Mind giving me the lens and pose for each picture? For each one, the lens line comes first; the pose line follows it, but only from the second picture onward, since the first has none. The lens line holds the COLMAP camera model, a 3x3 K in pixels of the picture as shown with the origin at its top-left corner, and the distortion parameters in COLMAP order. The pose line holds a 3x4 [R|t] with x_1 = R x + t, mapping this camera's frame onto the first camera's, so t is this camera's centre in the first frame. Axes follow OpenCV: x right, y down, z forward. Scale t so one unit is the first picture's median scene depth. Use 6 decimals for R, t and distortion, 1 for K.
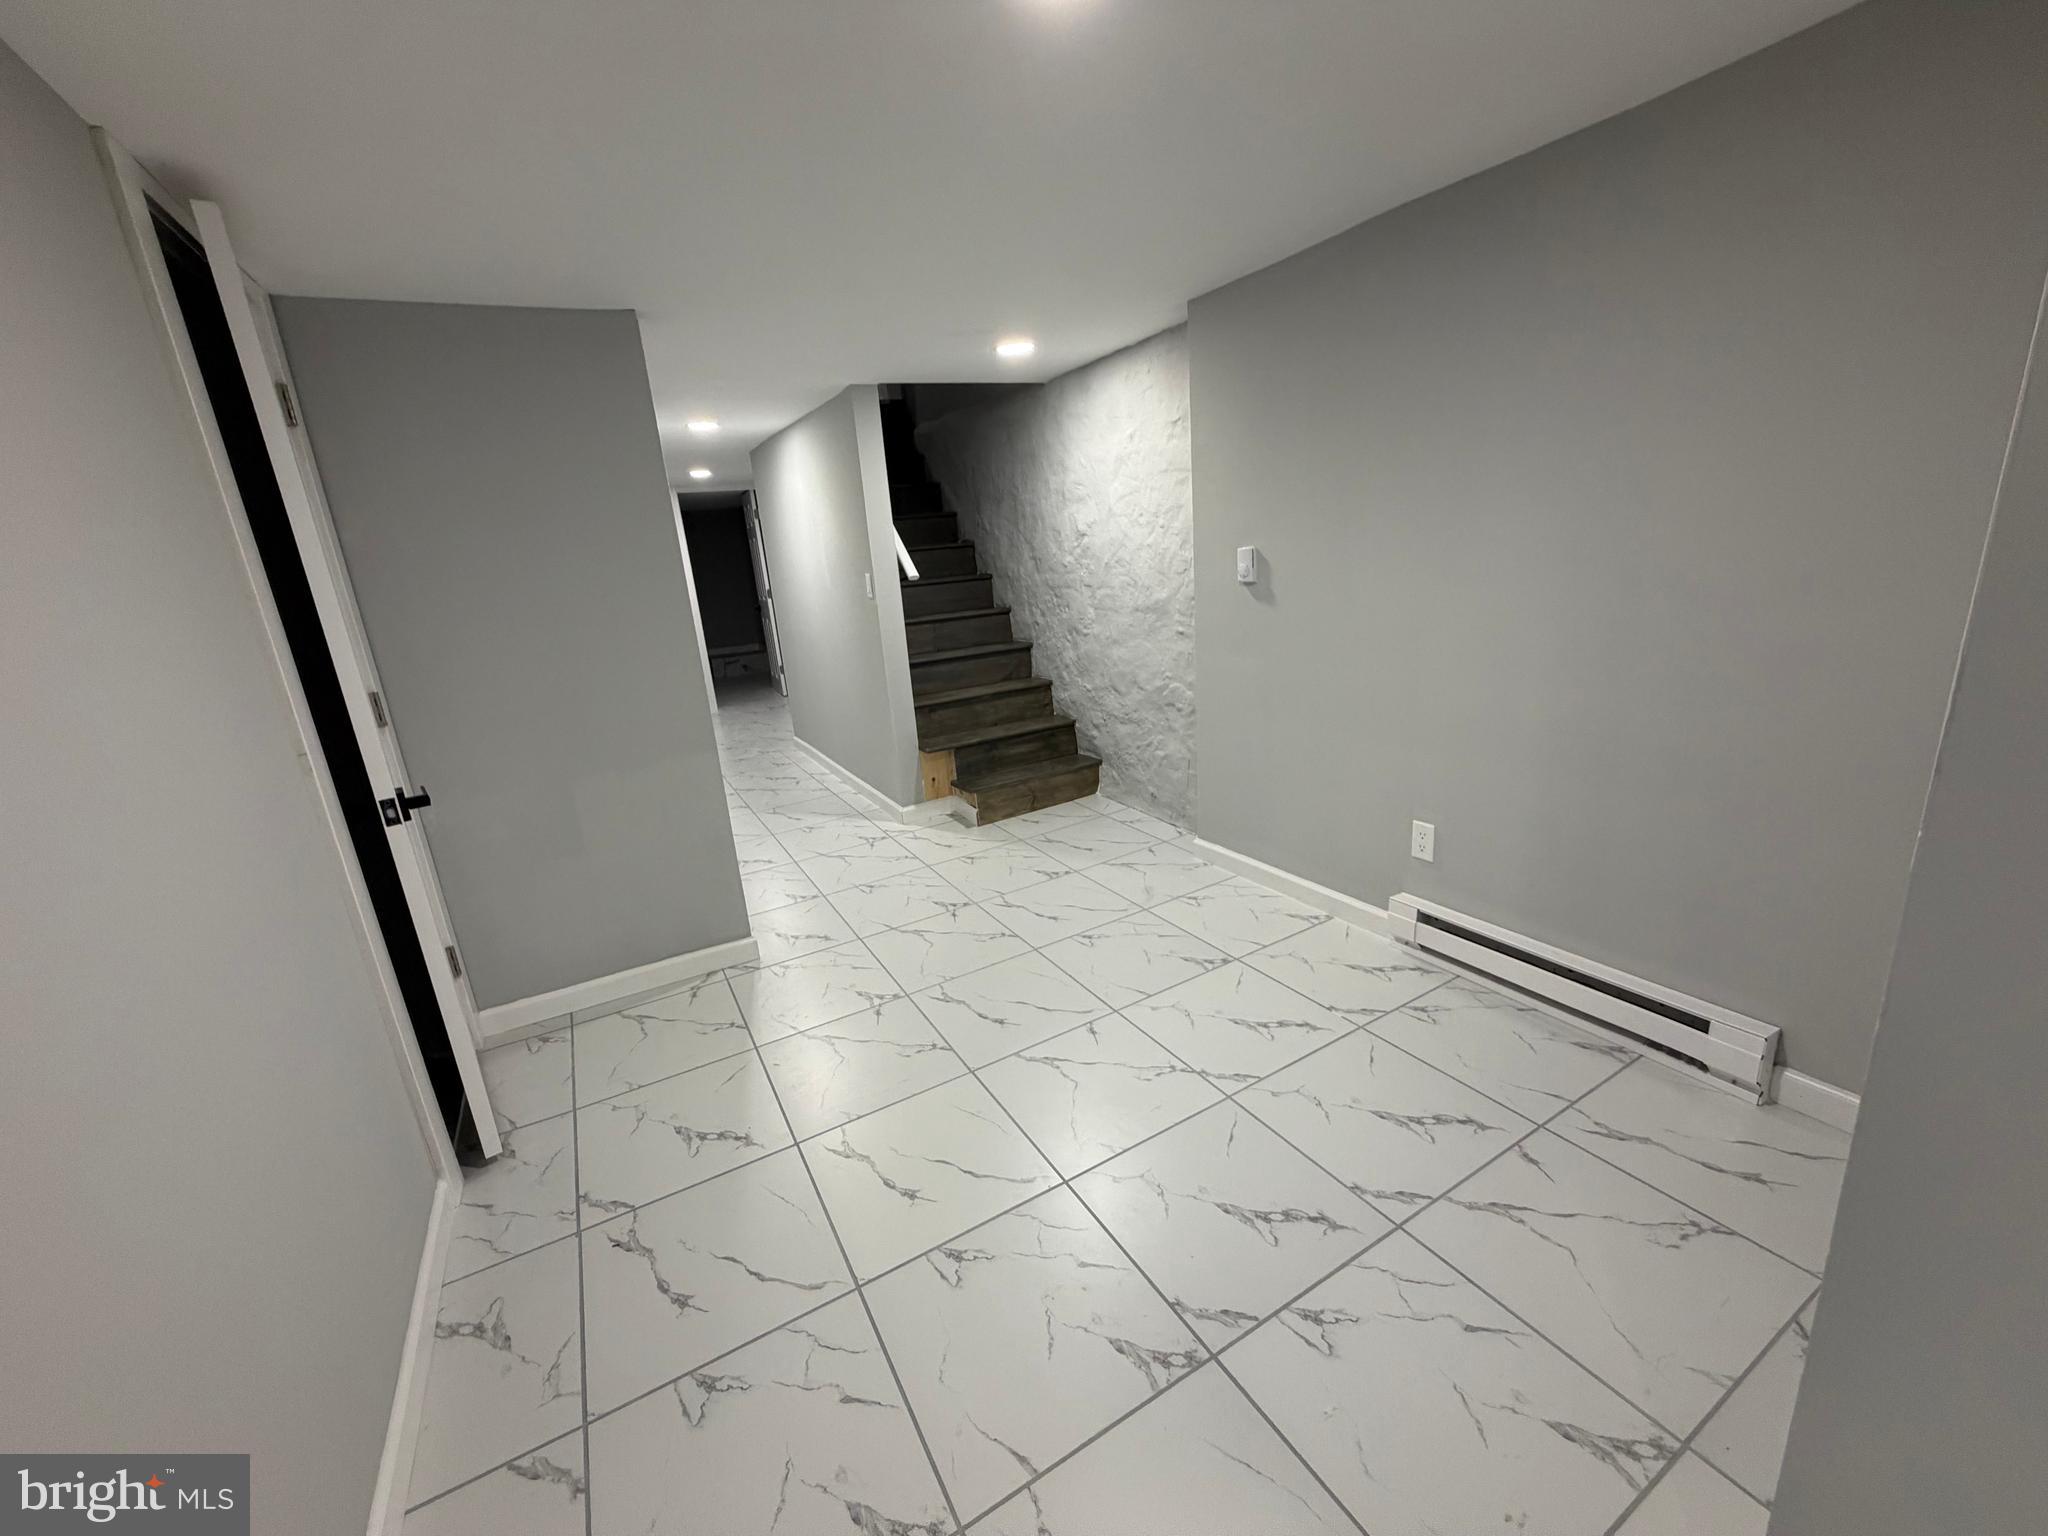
lens RADIAL K [[815.6, 0, 1022.8], [0, 815.6, 768.8], [0, 0, 1]] dist [-0.000581, 0.000595]
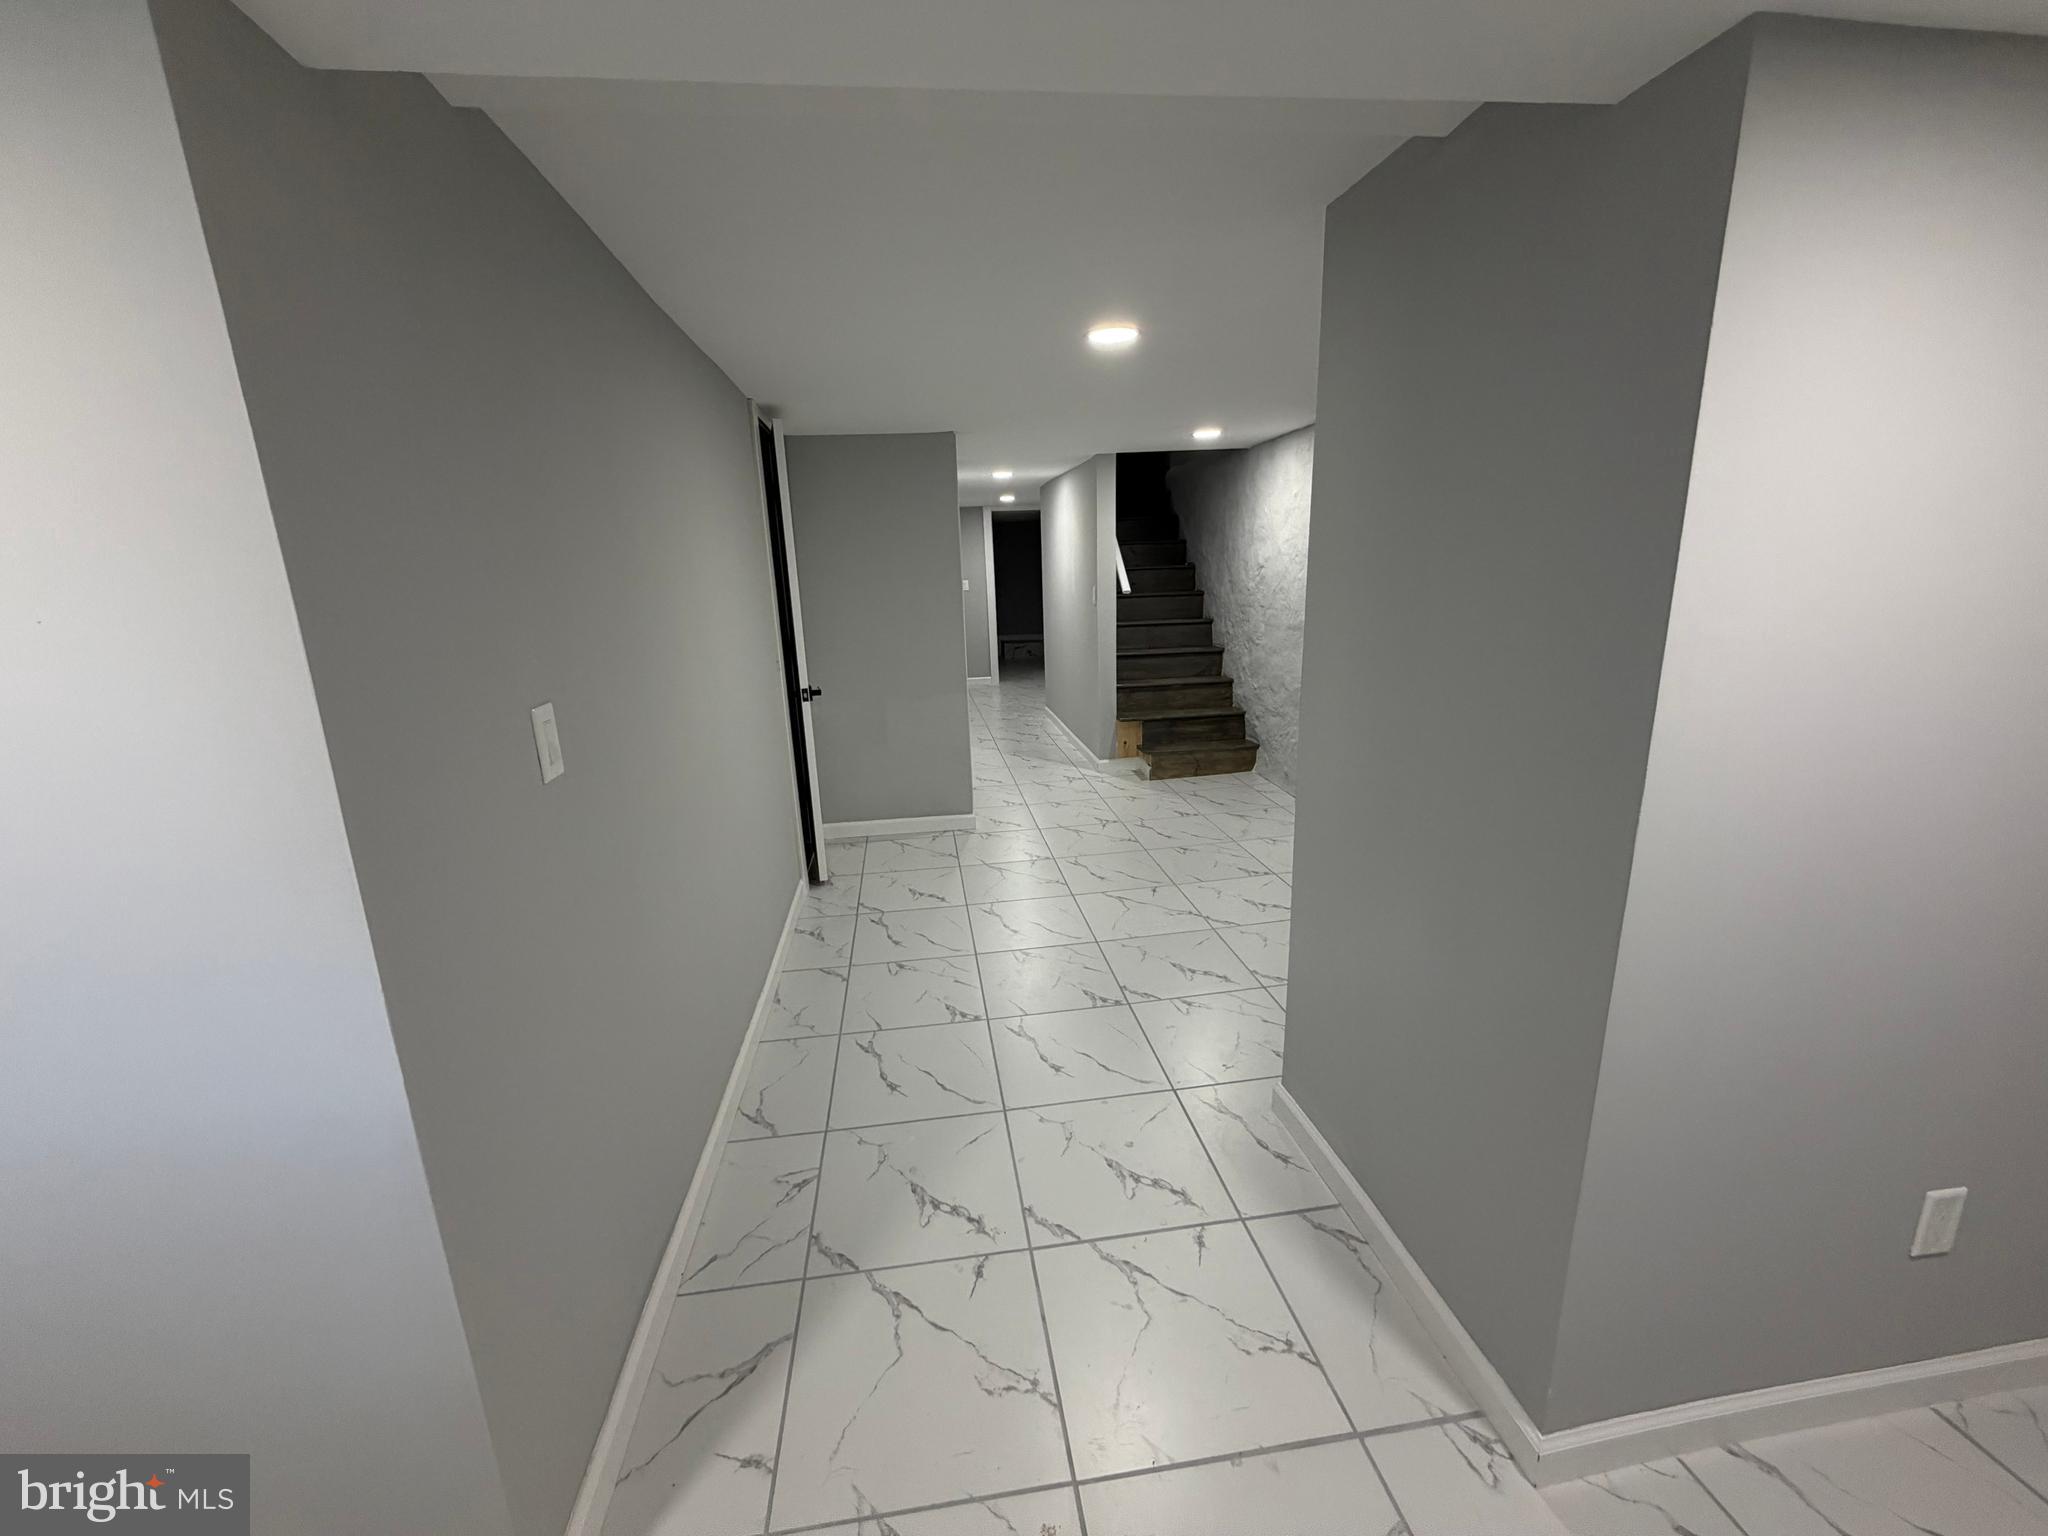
lens RADIAL K [[815.6, 0, 1024.3], [0, 815.6, 767.3], [0, 0, 1]] dist [-0.000581, 0.000595]
pose [[0.932596, 0.134680, -0.334851, 0.193422], [-0.135878, 0.990524, 0.019962, 0.049928], [0.334367, 0.026883, 0.942060, -0.318583]]
